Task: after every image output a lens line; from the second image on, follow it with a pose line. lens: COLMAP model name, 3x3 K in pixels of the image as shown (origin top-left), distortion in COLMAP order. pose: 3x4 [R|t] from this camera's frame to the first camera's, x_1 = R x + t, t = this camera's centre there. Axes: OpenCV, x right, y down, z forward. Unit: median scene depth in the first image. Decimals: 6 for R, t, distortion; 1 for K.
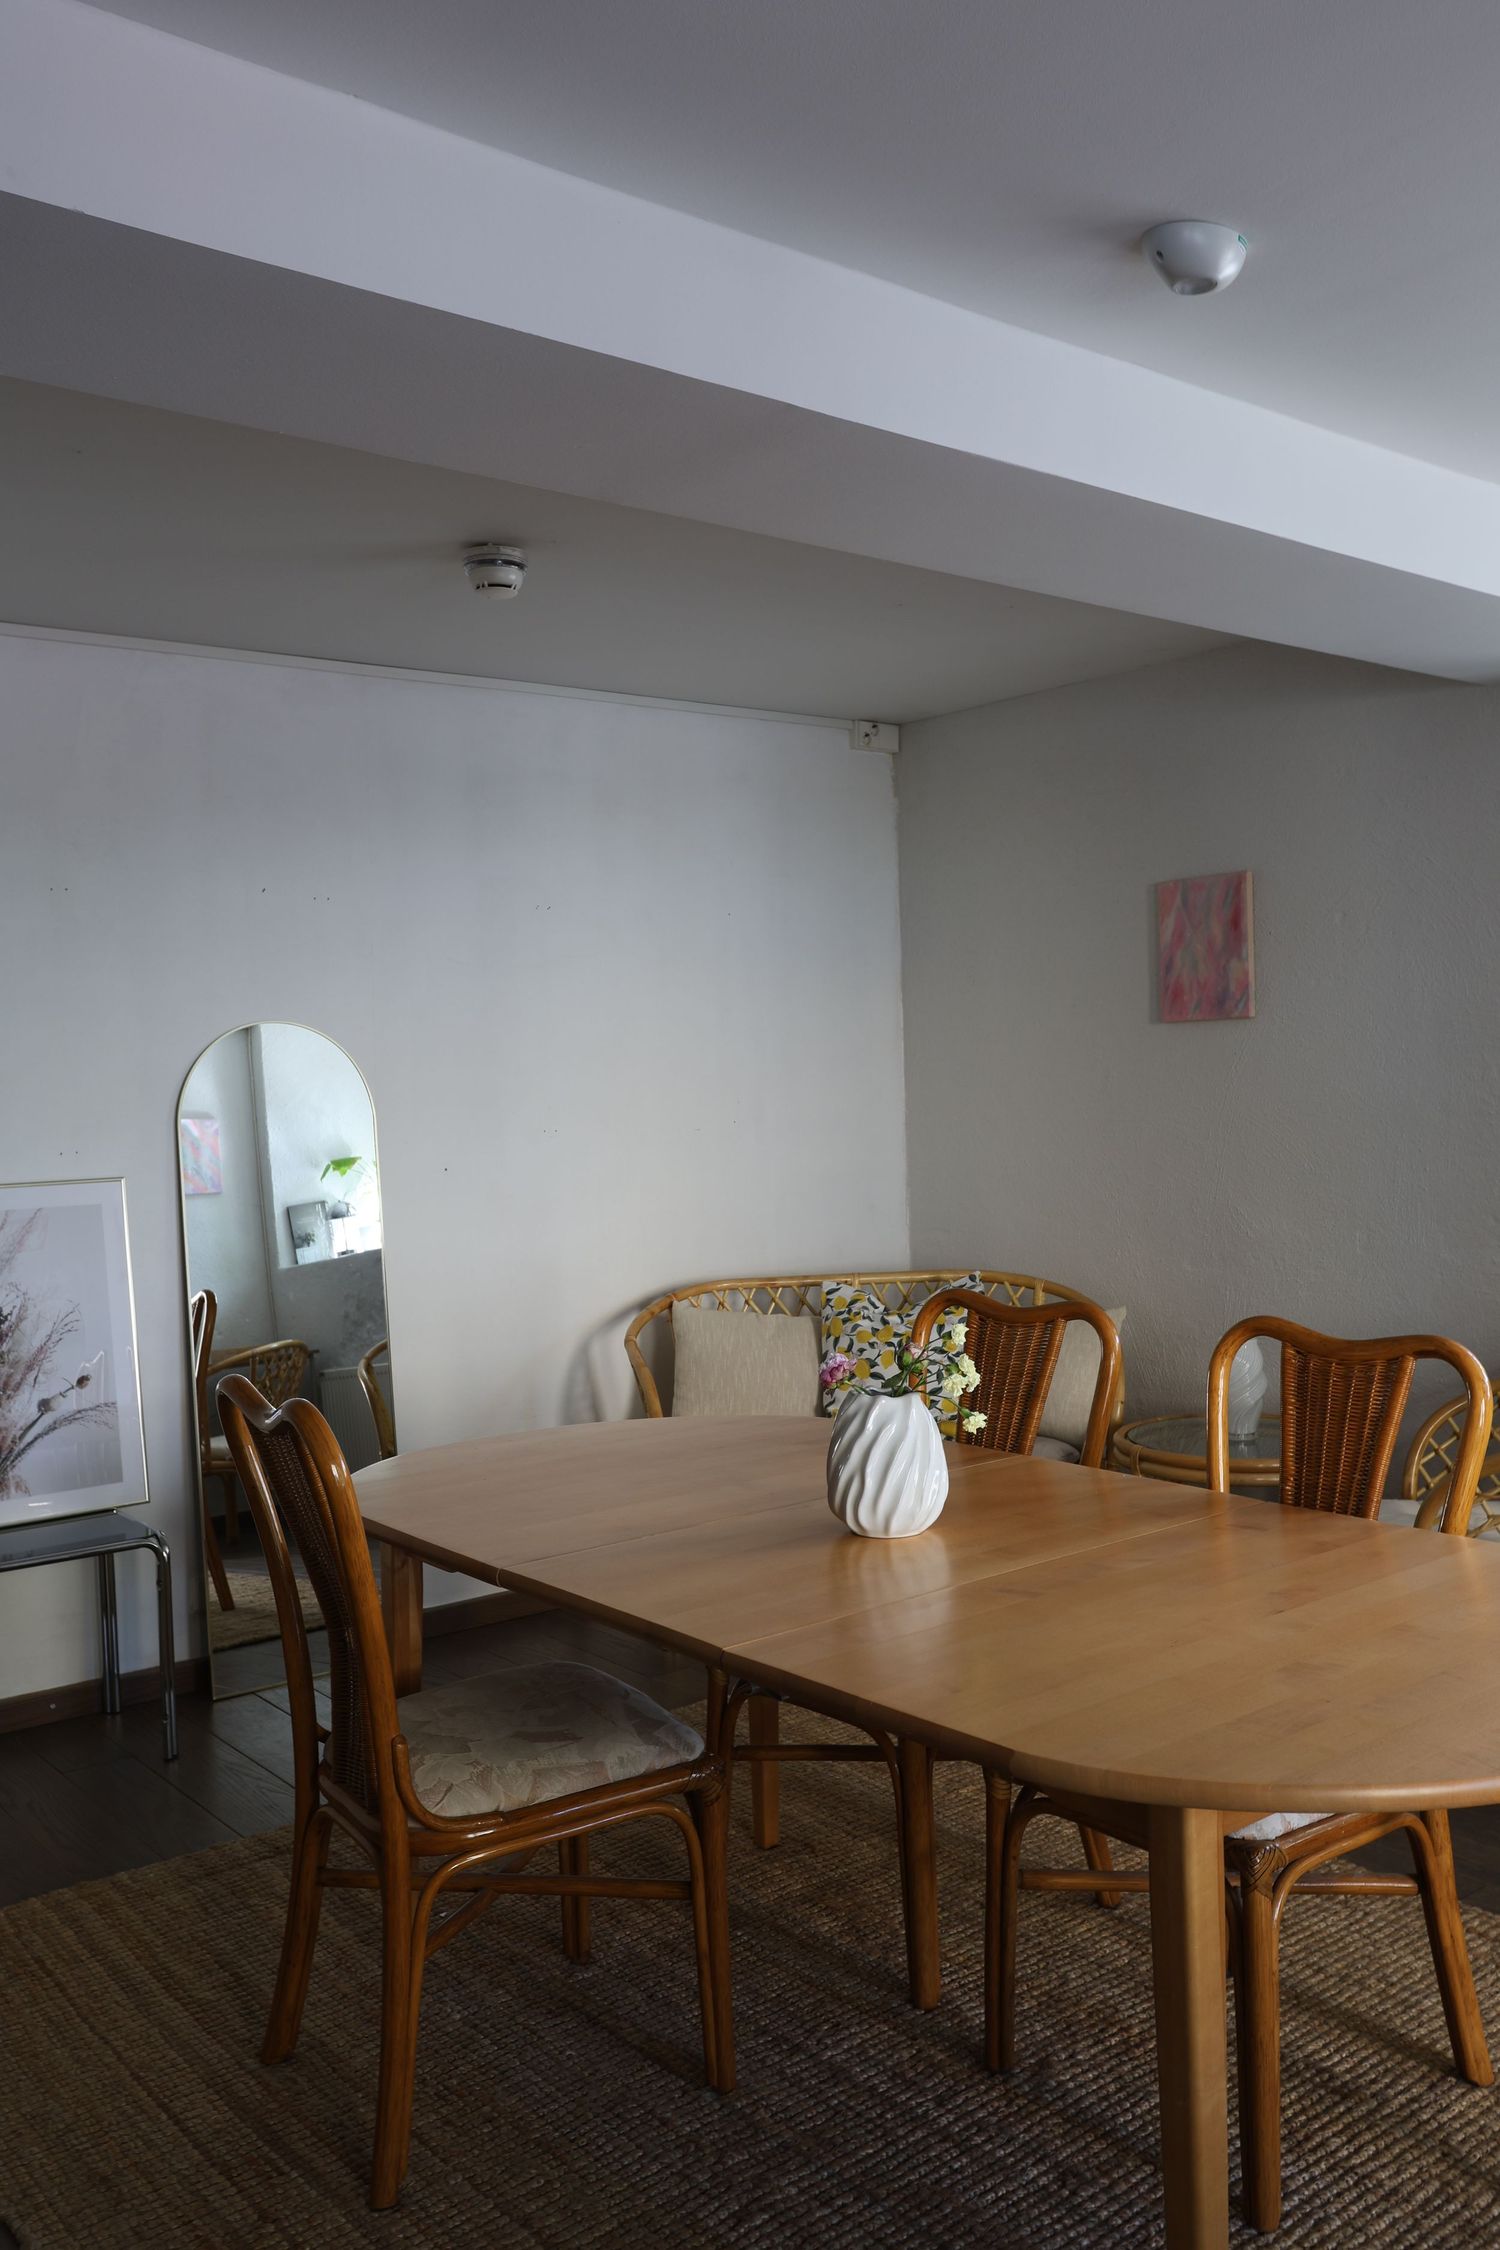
lens RADIAL K [[1897.0, 0, 740.8], [0, 1897.0, 1134.0], [0, 0, 1]] dist [-0.007138, -0.000465]
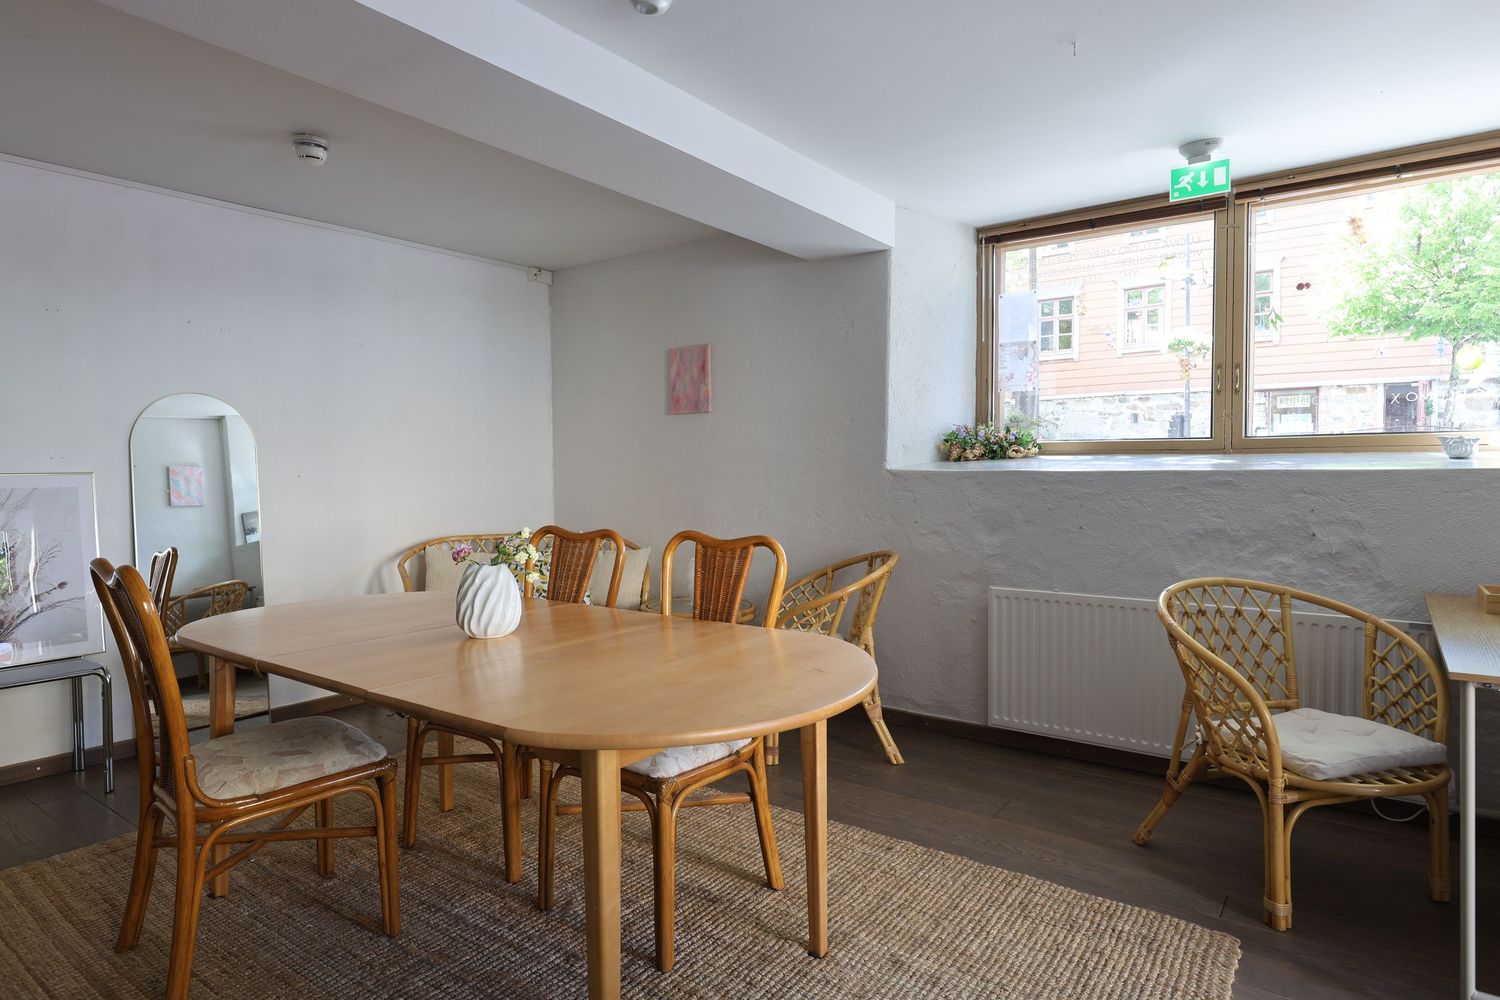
lens RADIAL K [[859.6, 0, 748.7], [0, 859.6, 494.3], [0, 0, 1]] dist [-0.014370, 0.004612]
pose [[0.964603, 0.011813, 0.263442, 0.092295], [-0.010576, 0.999925, -0.006110, 0.061846], [-0.263494, 0.003108, 0.964656, 0.078724]]
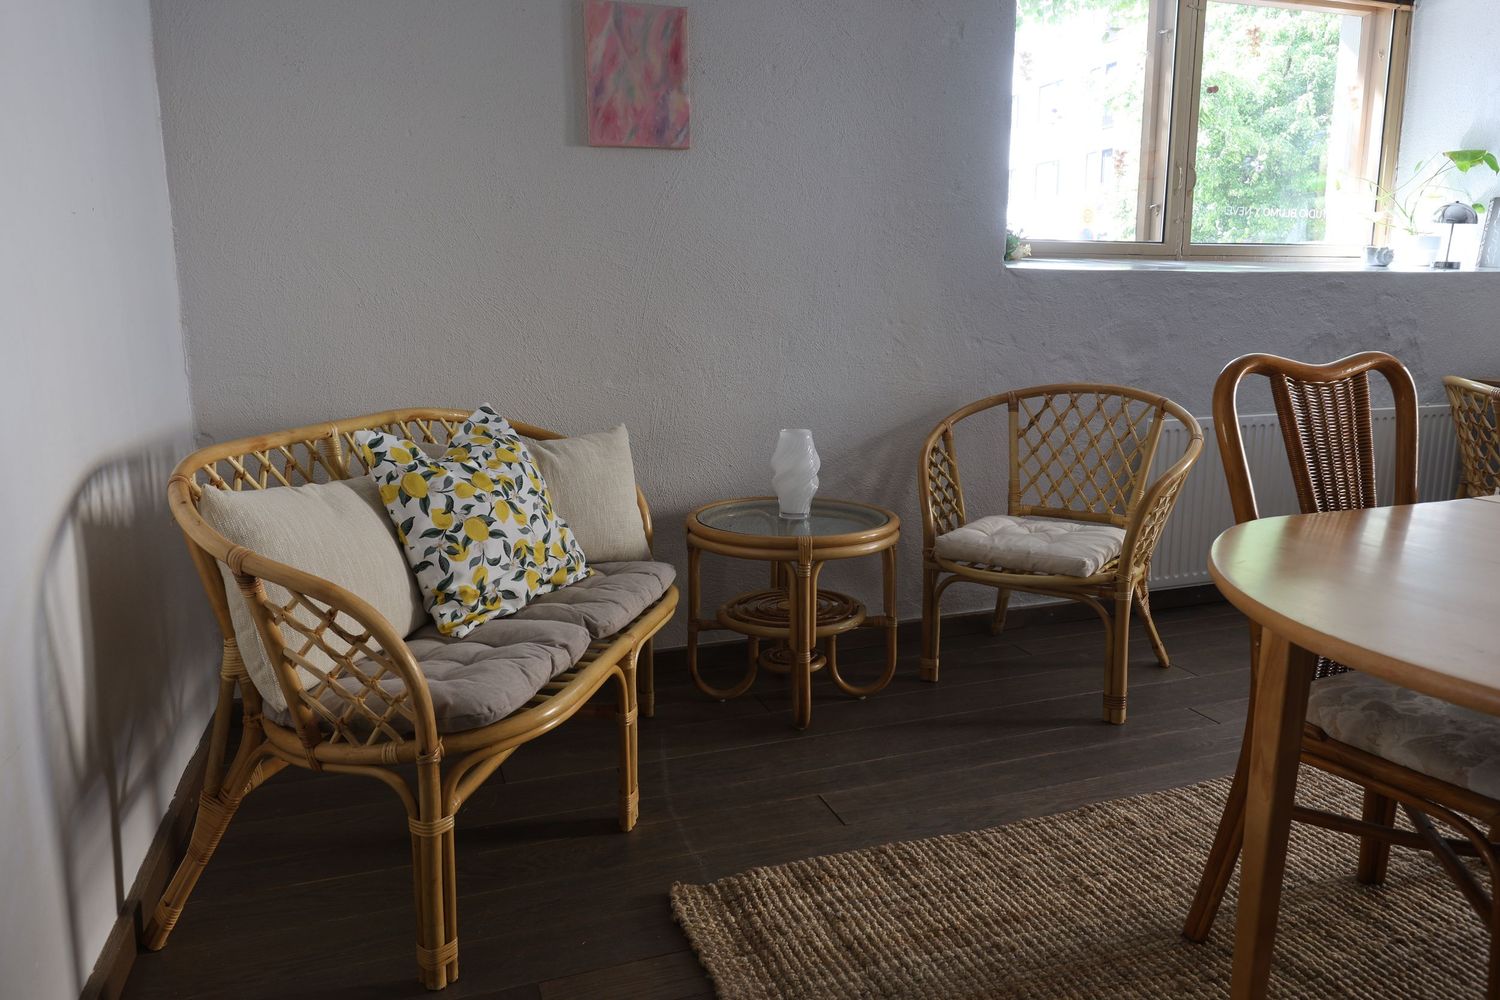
lens RADIAL K [[1003.3, 0, 746.5], [0, 1003.3, 486.9], [0, 0, 1]] dist [-0.003493, 0.000656]
pose [[0.327106, -0.145160, 0.933772, -0.484837], [0.028262, 0.989192, 0.143875, 0.082668], [-0.944565, -0.020672, 0.327673, 1.275562]]
